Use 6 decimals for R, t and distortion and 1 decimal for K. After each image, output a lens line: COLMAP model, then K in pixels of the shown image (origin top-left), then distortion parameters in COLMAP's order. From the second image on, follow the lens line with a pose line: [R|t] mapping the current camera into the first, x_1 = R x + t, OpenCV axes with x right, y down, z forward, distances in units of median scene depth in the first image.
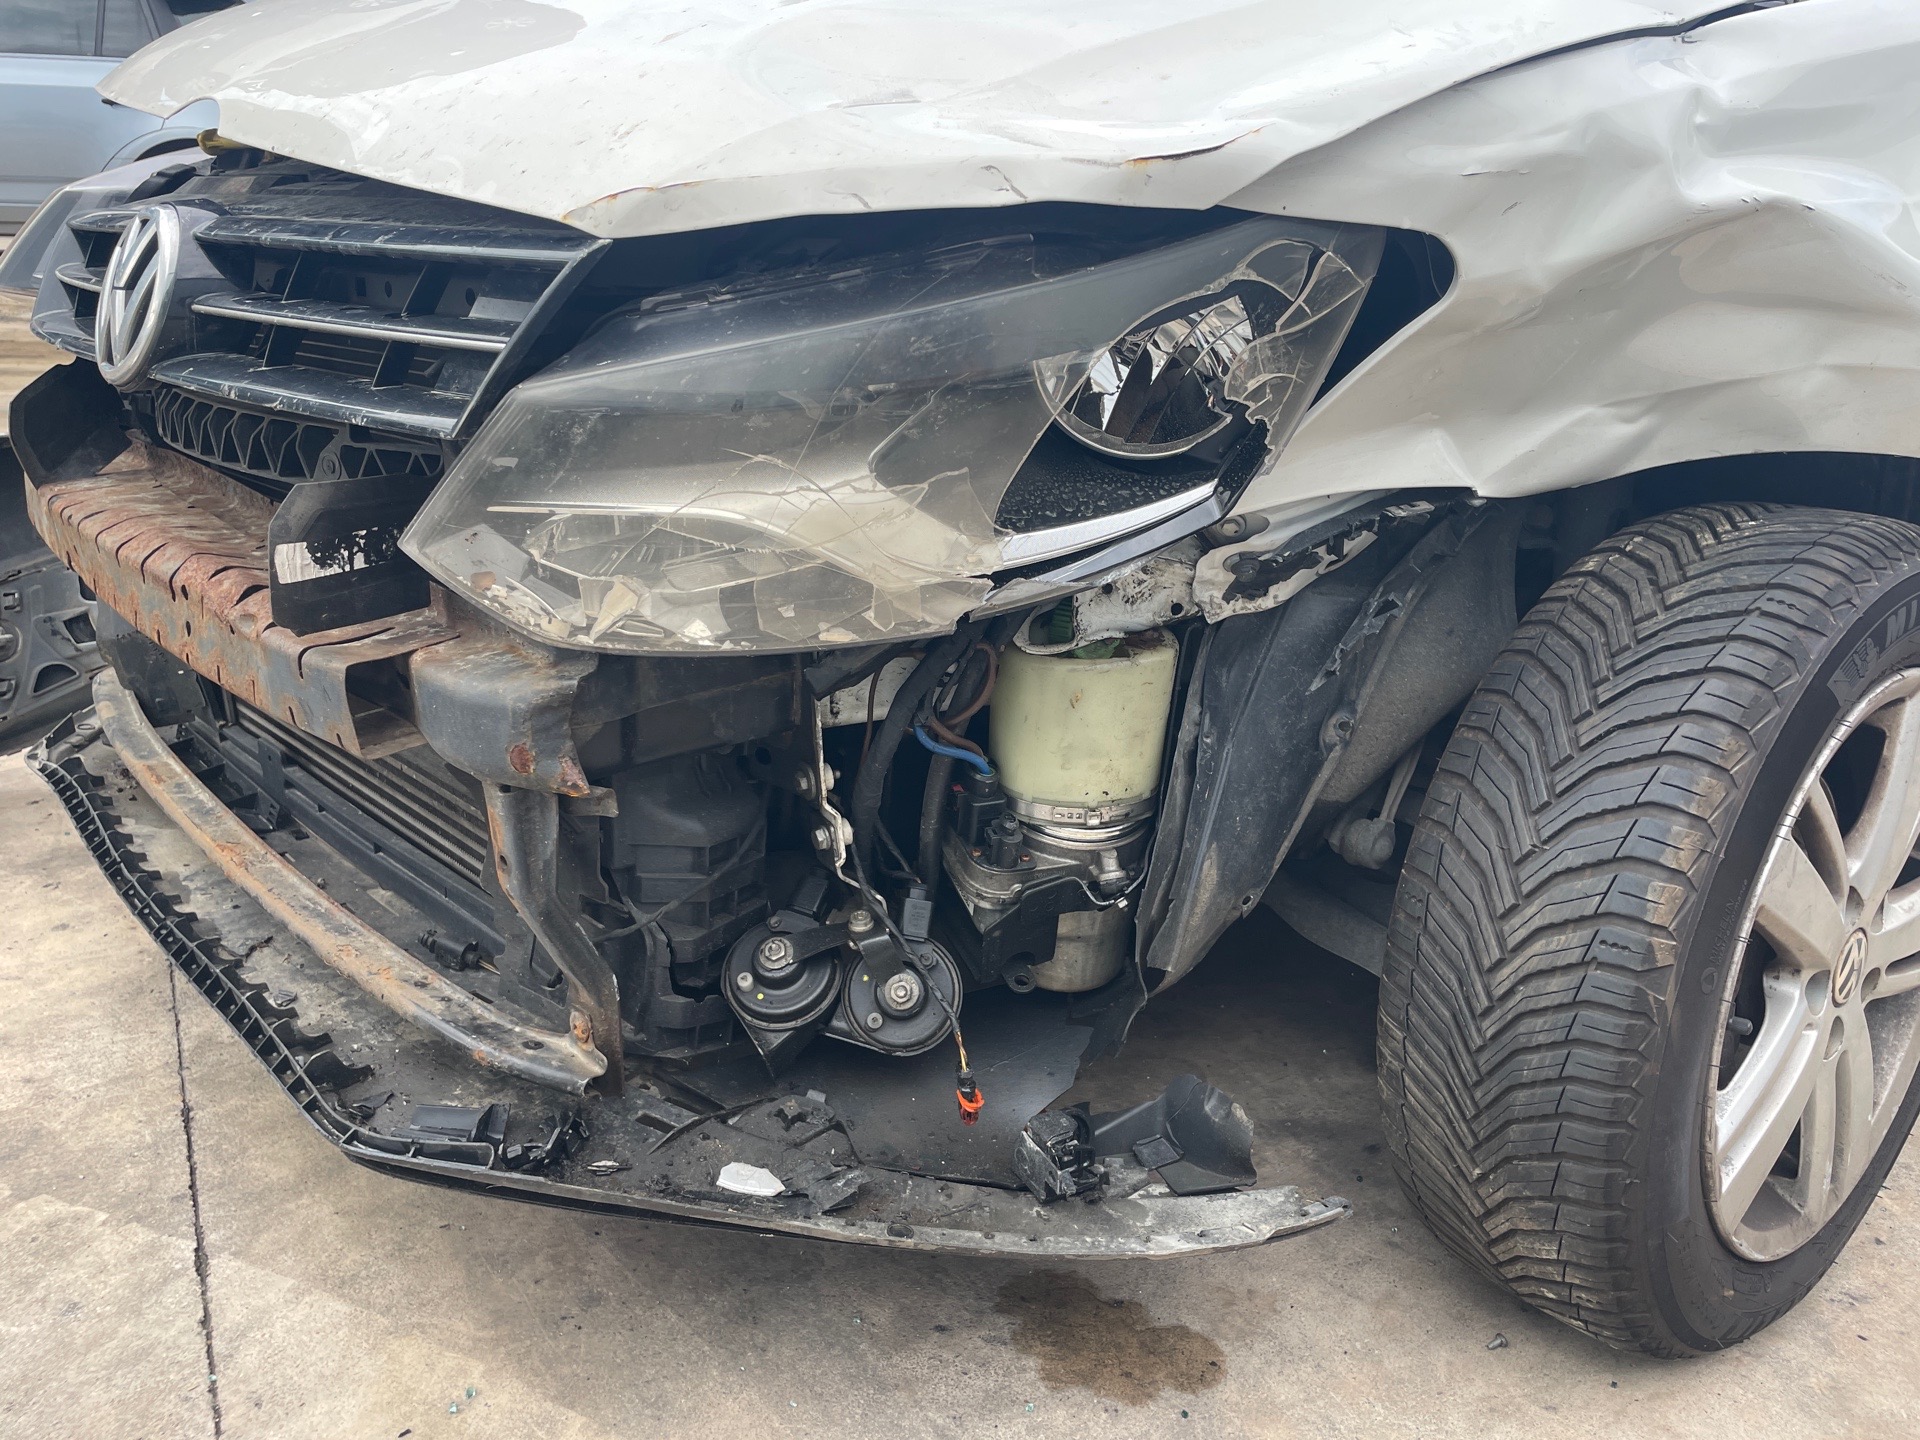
lens RADIAL K [[1453.7, 0, 946.0], [0, 1453.7, 703.8], [0, 0, 1]] dist [0.083808, -0.117734]
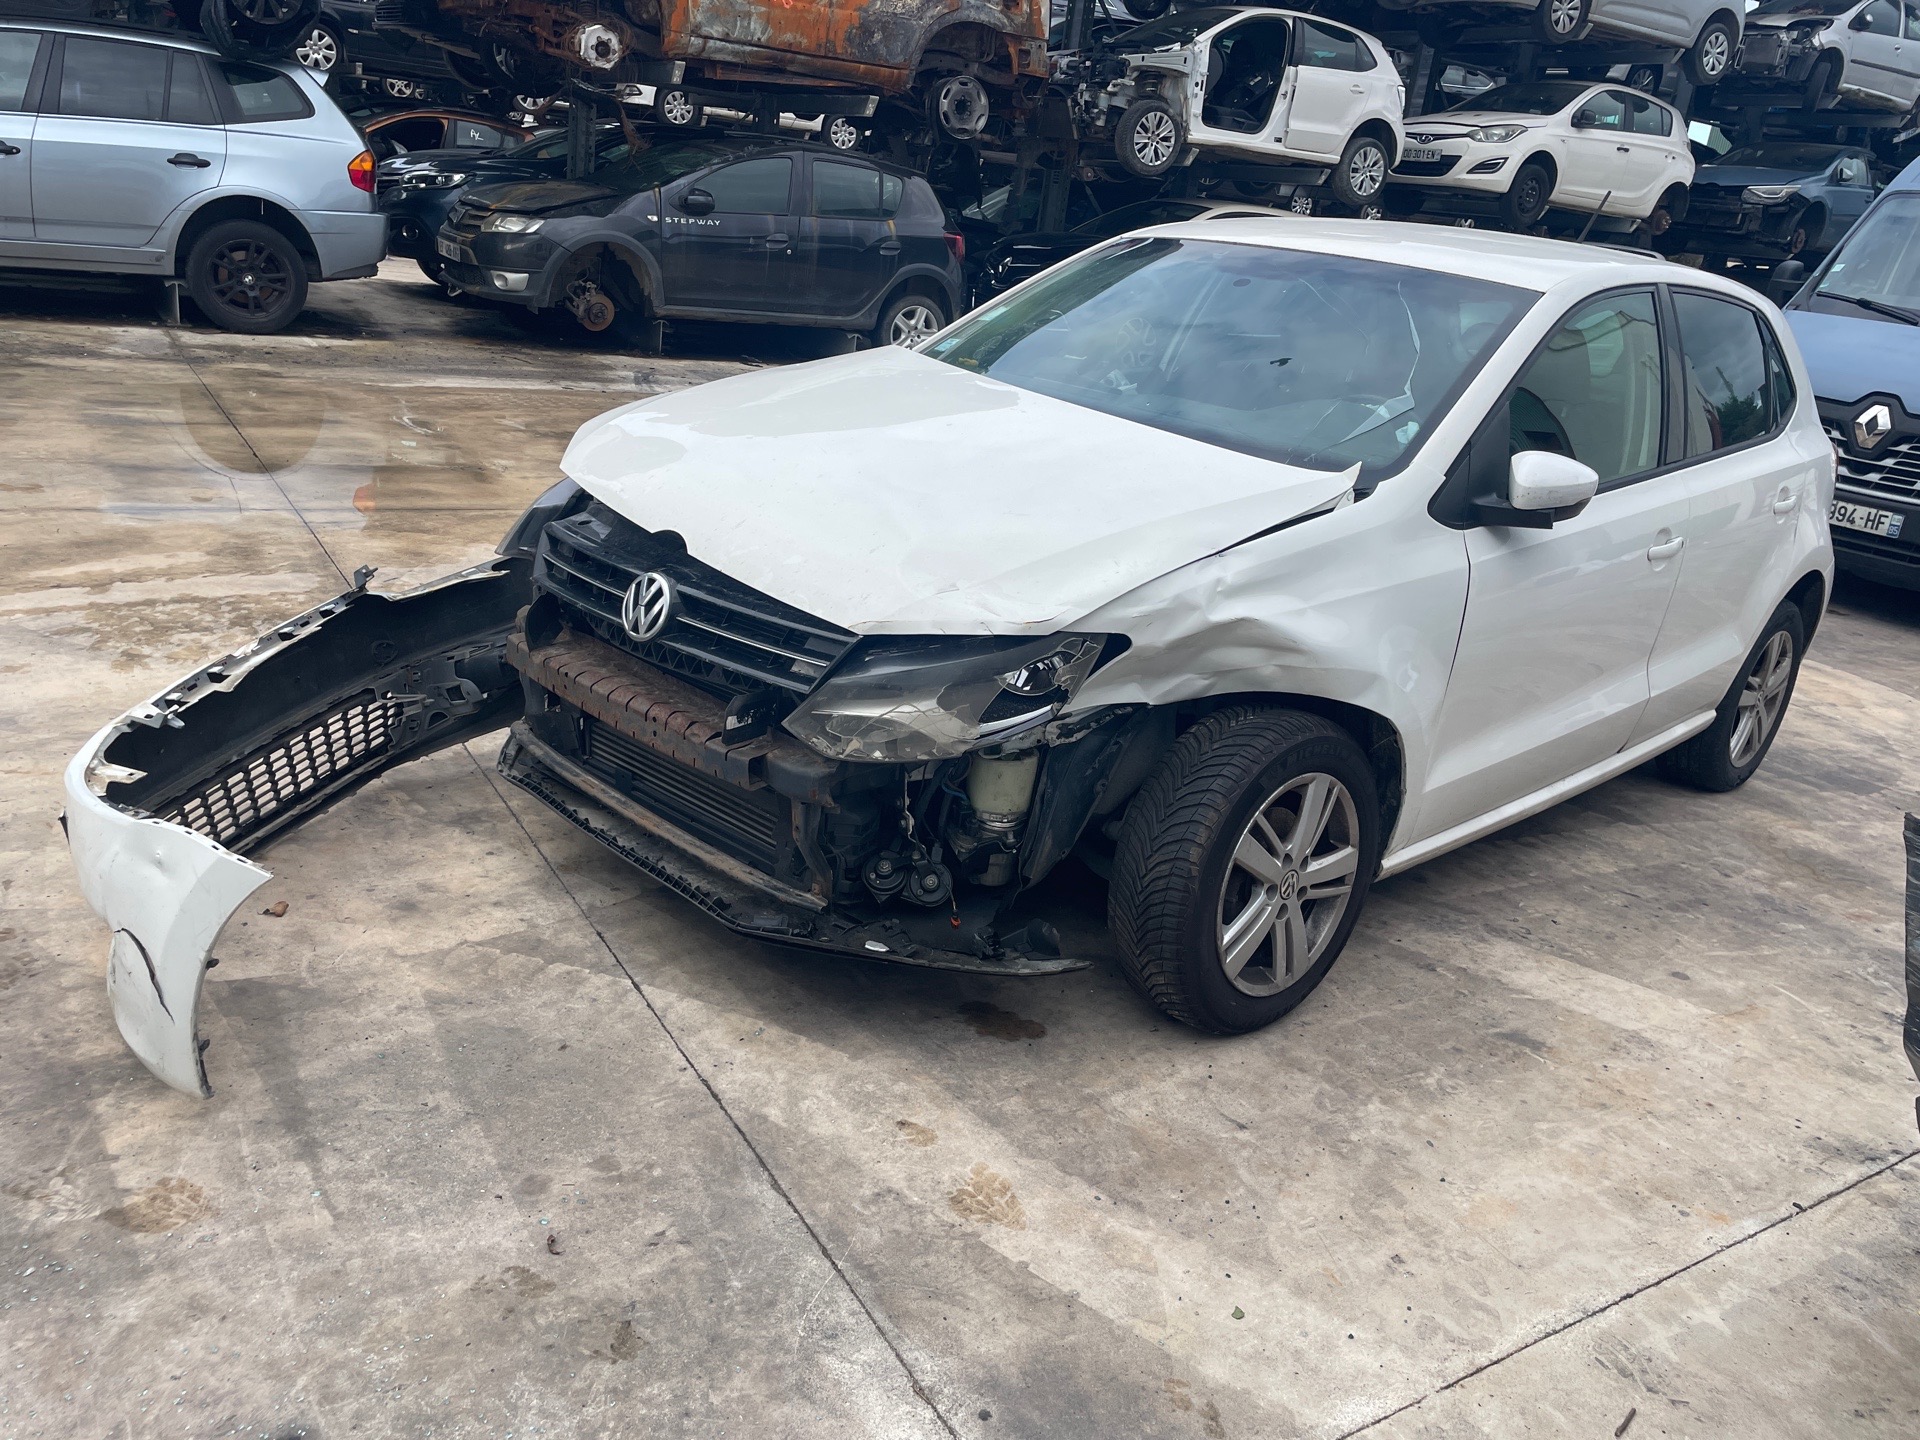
lens RADIAL K [[1448.4, 0, 970.9], [0, 1448.4, 703.5], [0, 0, 1]] dist [0.086908, -0.113908]
pose [[0.995852, 0.037759, 0.082777, -0.192435], [-0.039023, 0.999144, 0.013696, -0.170349], [-0.082189, -0.016869, 0.996474, -1.669413]]
